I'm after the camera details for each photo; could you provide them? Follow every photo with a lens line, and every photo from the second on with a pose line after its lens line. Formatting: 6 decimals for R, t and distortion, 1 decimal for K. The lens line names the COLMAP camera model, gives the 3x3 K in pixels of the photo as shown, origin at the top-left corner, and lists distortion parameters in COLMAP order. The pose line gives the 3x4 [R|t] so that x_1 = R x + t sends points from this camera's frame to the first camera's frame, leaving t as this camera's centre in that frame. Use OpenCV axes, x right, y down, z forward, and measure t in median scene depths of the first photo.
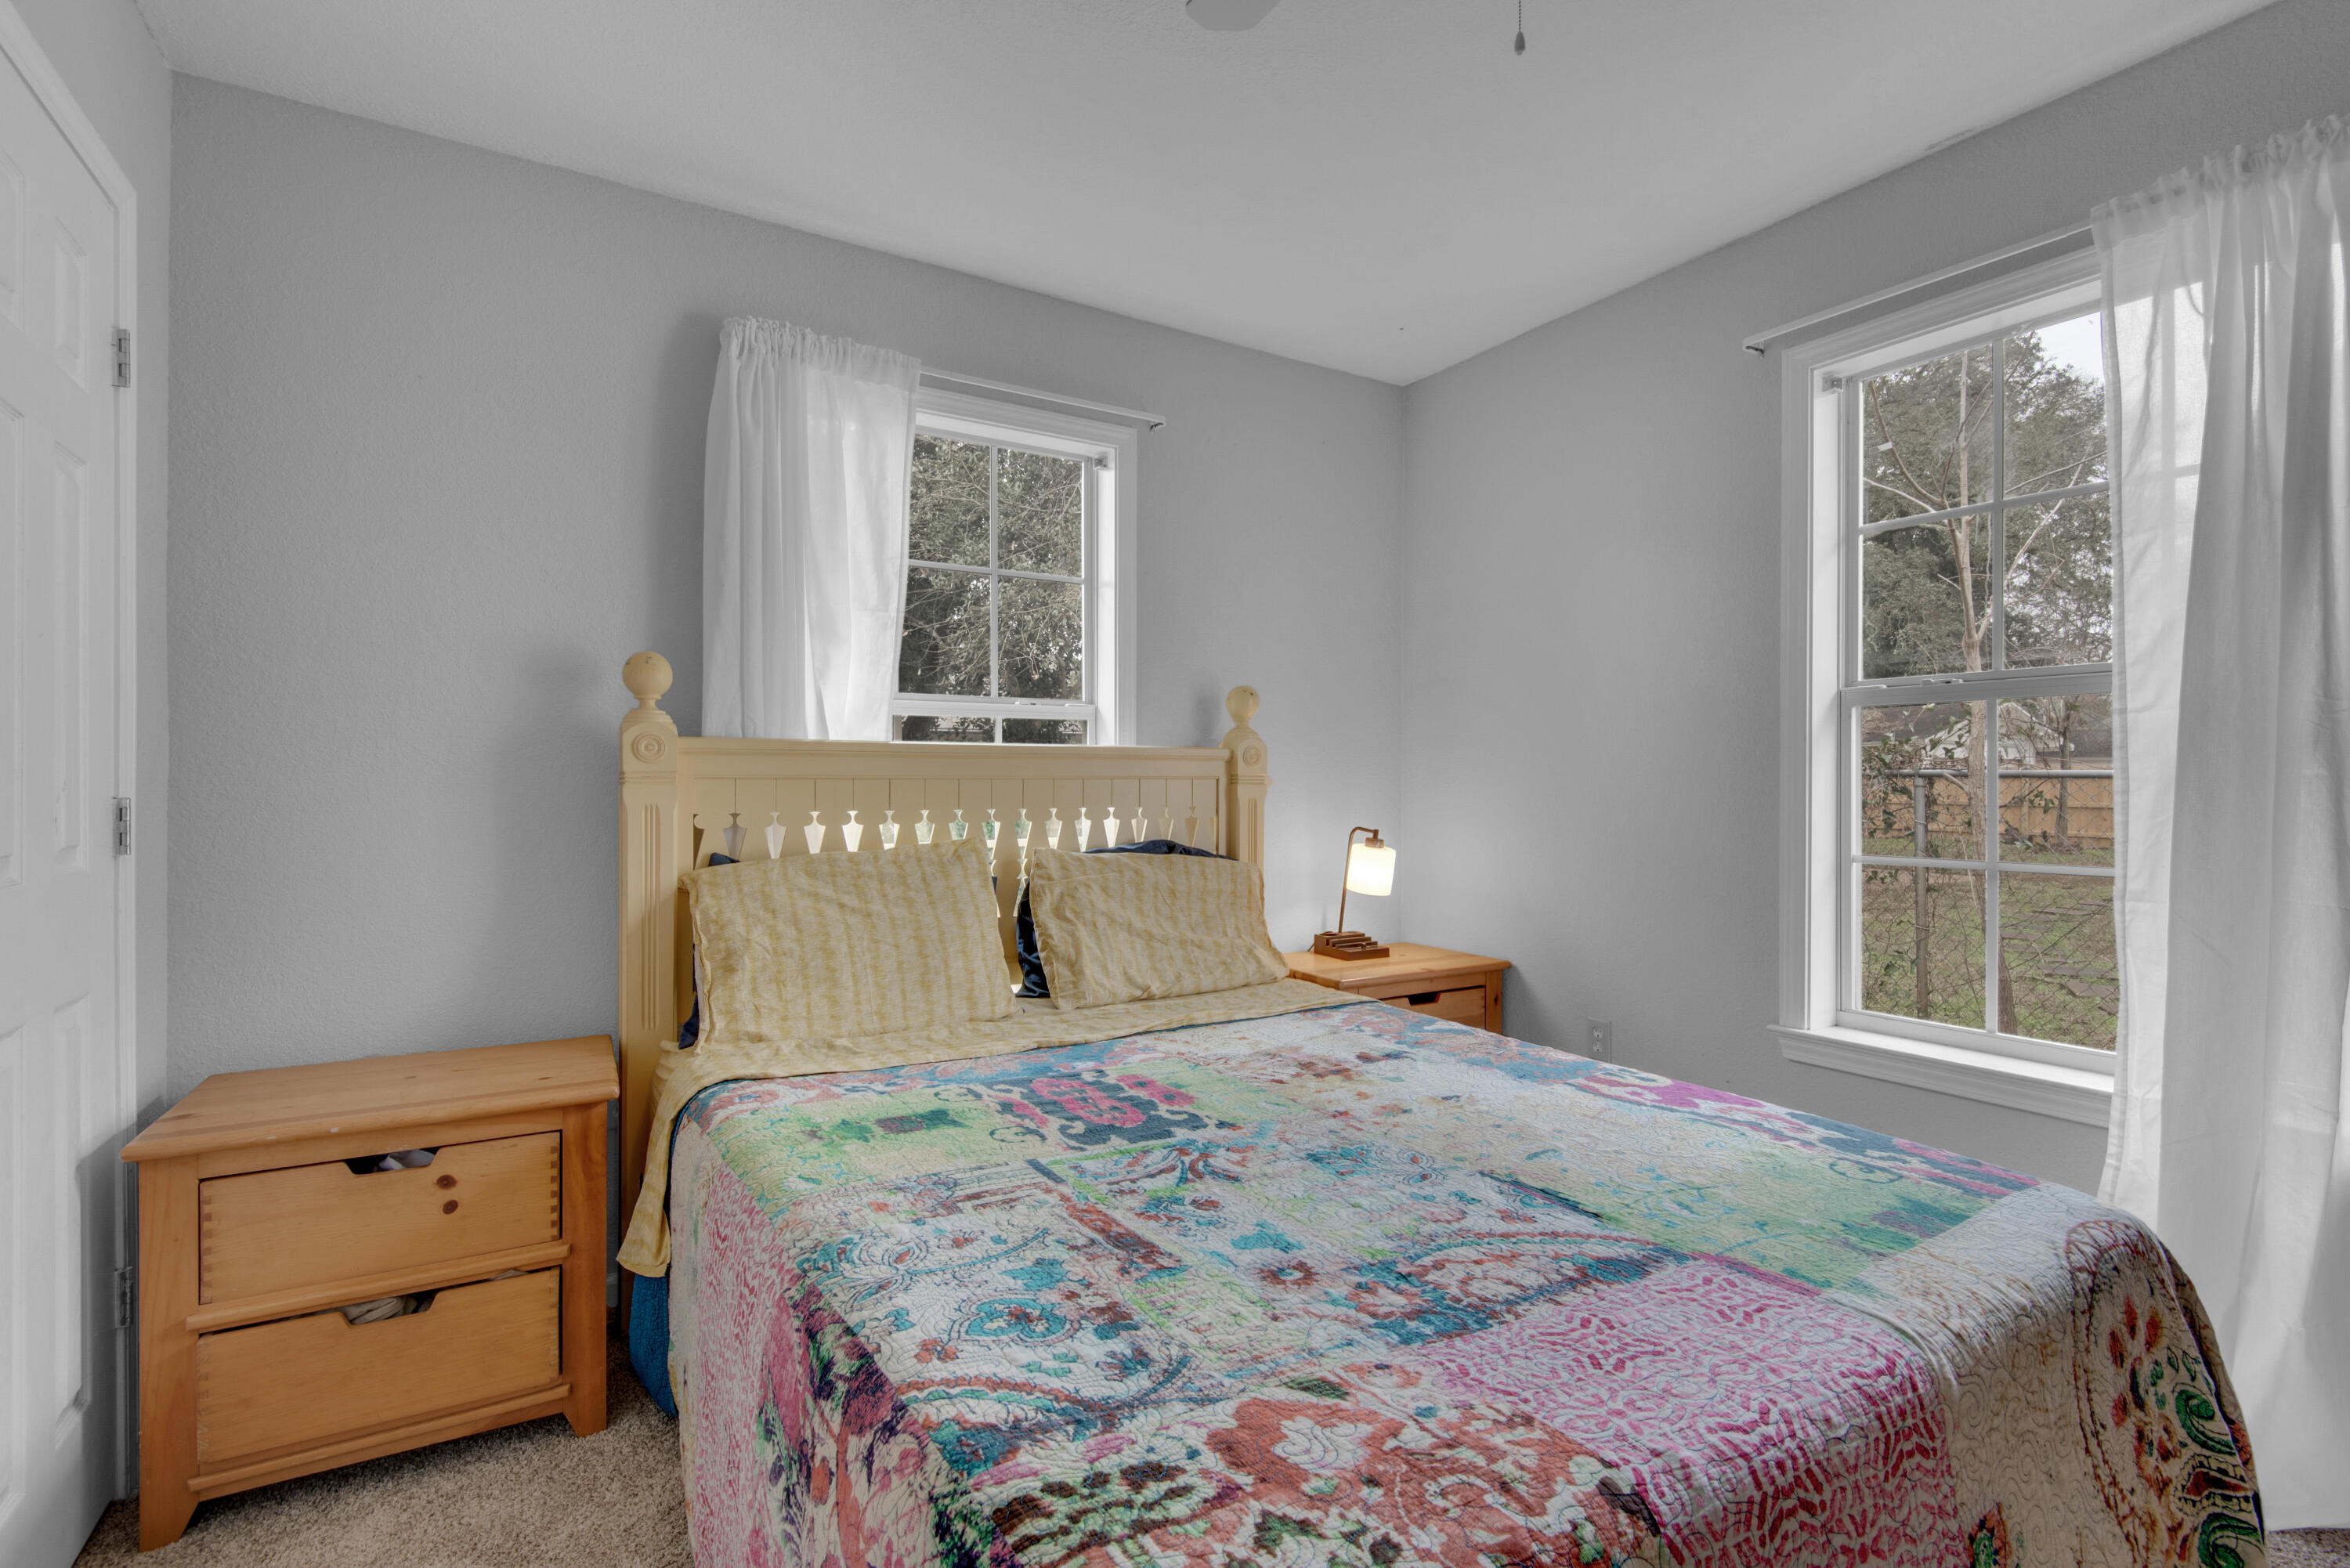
lens RADIAL K [[1091.3, 0, 1203.0], [0, 1091.3, 787.8], [0, 0, 1]] dist [0.028553, -0.015991]
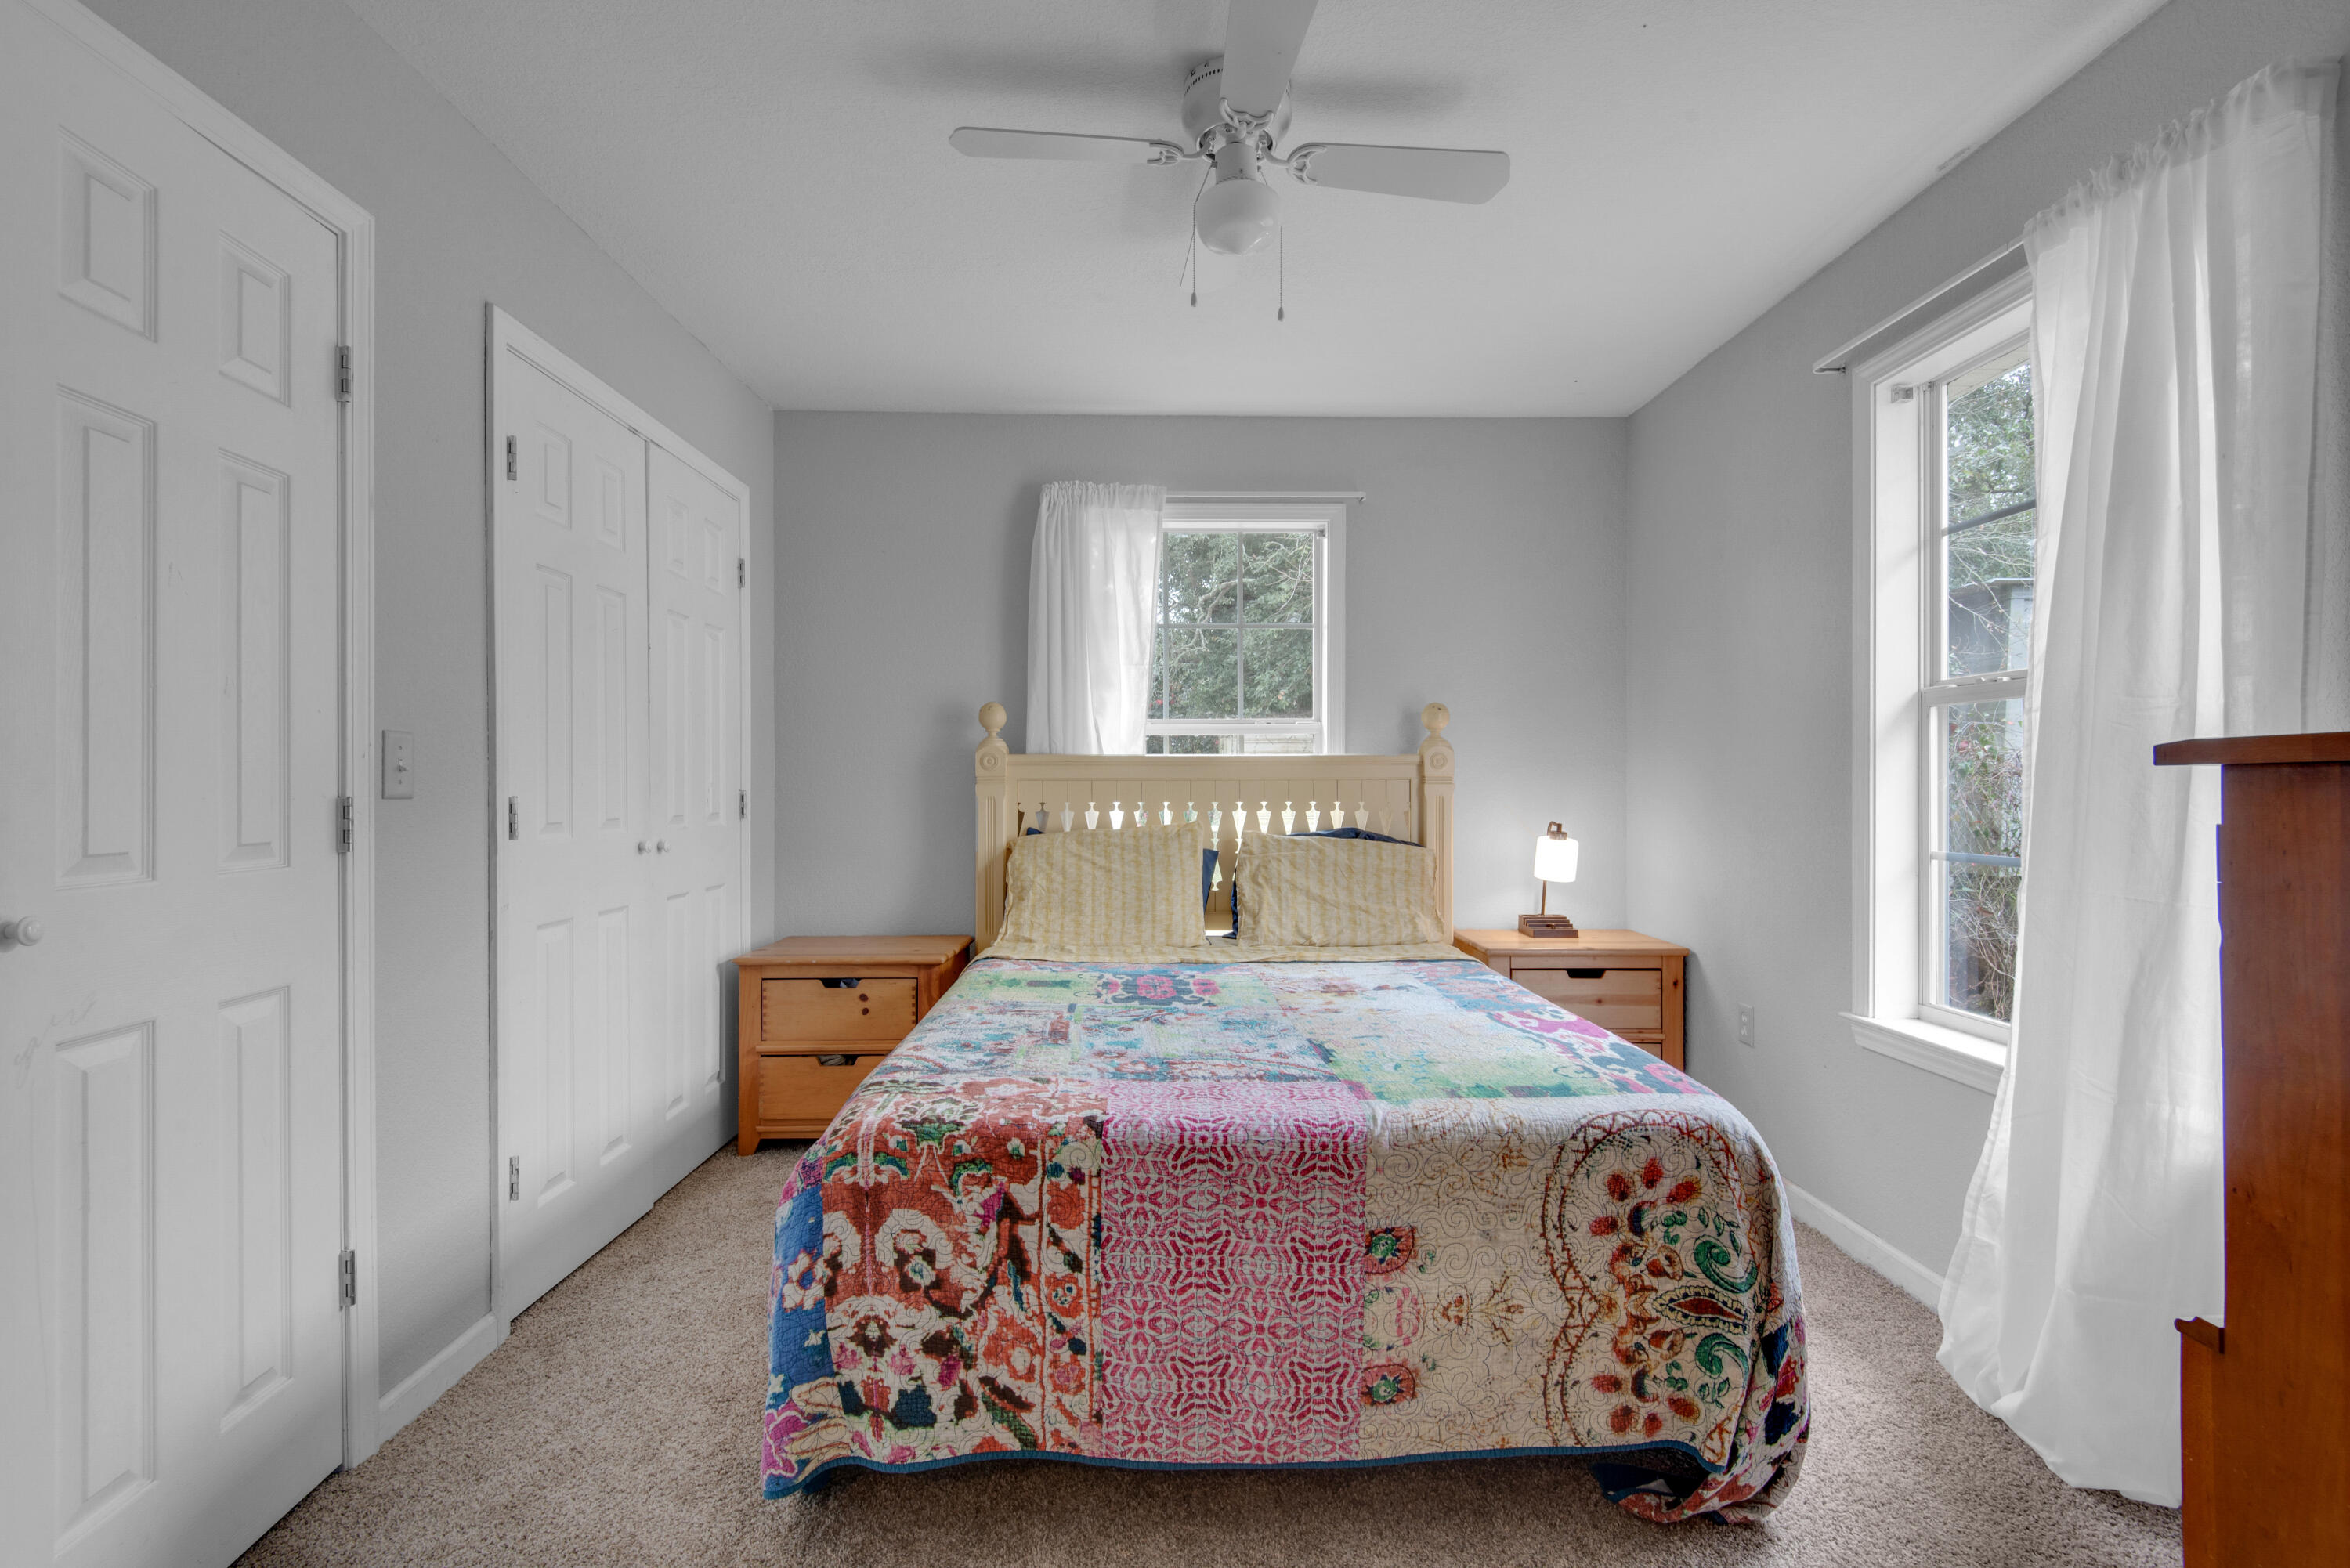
lens RADIAL K [[1082.8, 0, 1175.0], [0, 1082.8, 784.0], [0, 0, 1]] dist [0.036711, -0.027709]
pose [[0.860139, -0.002032, -0.510056, 0.514350], [-0.001222, 0.999981, -0.006044, 0.005810], [0.510059, 0.005822, 0.860120, -0.227055]]
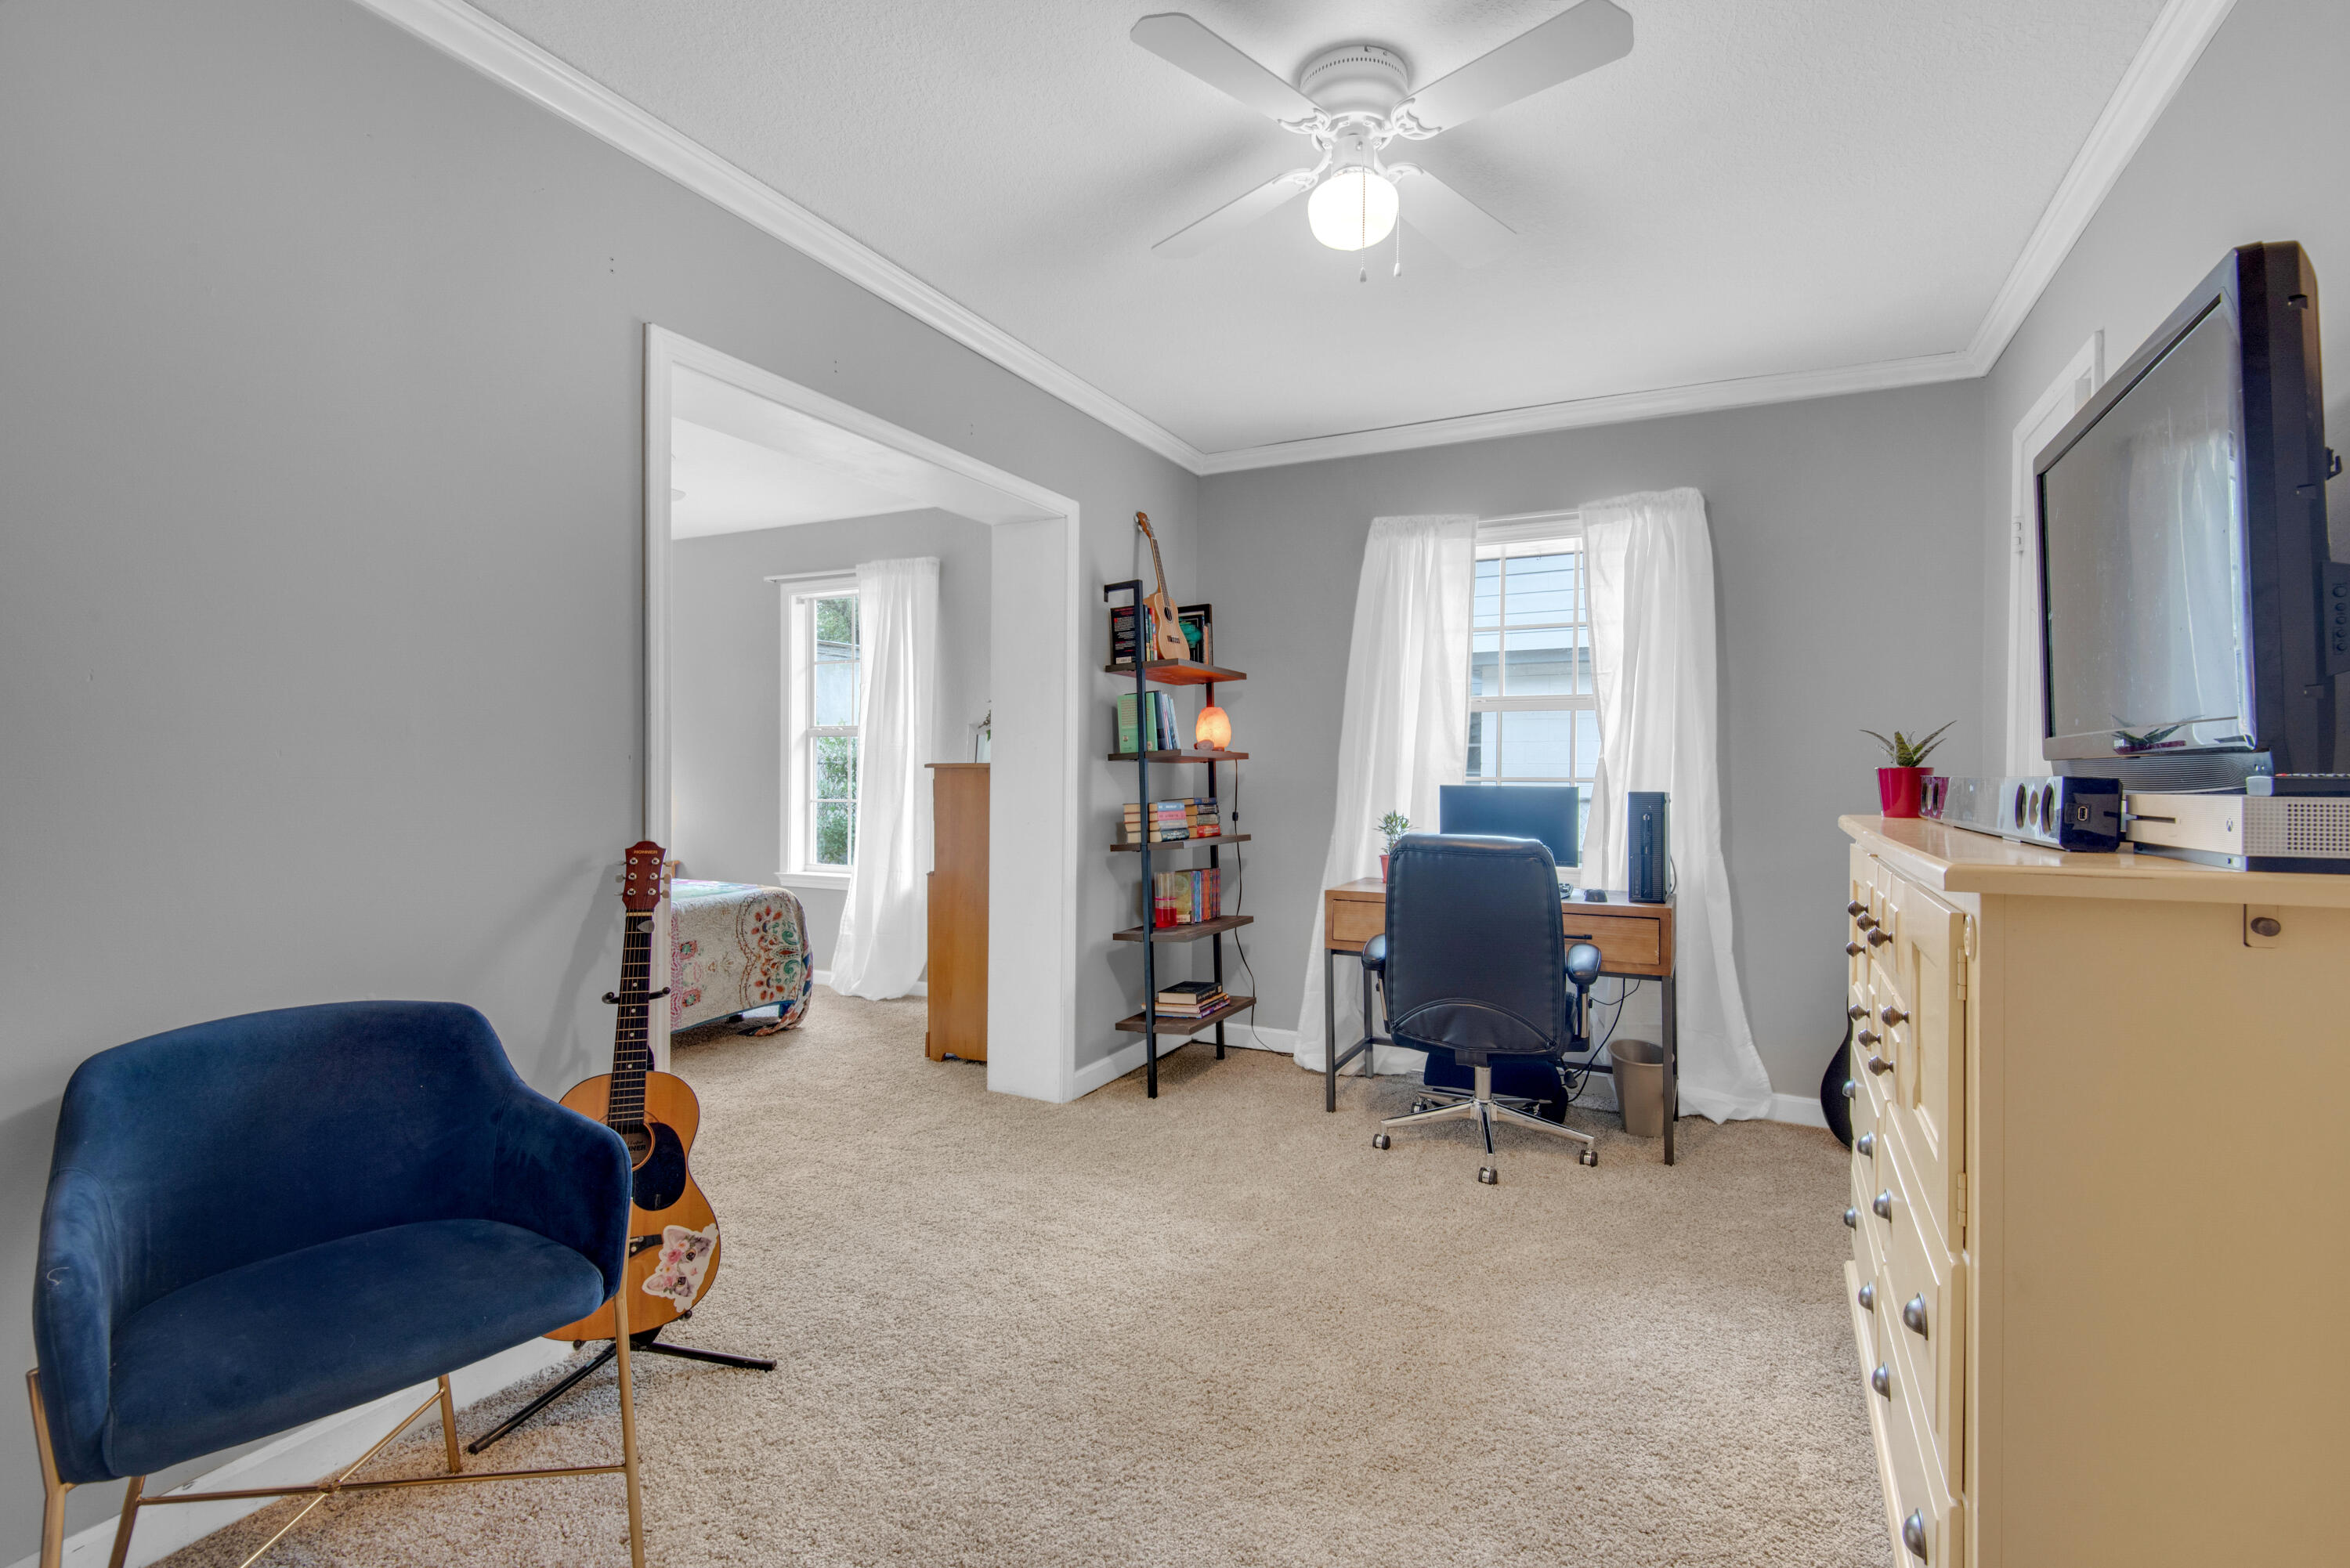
lens RADIAL K [[1072.6, 0, 1175.0], [0, 1072.6, 784.0], [0, 0, 1]] dist [0.001317, 0.000334]
pose [[0.861542, 0.001912, 0.507682, 0.091770], [-0.005488, 0.999970, 0.005546, 0.010979], [-0.507656, -0.007565, 0.861527, -1.423727]]
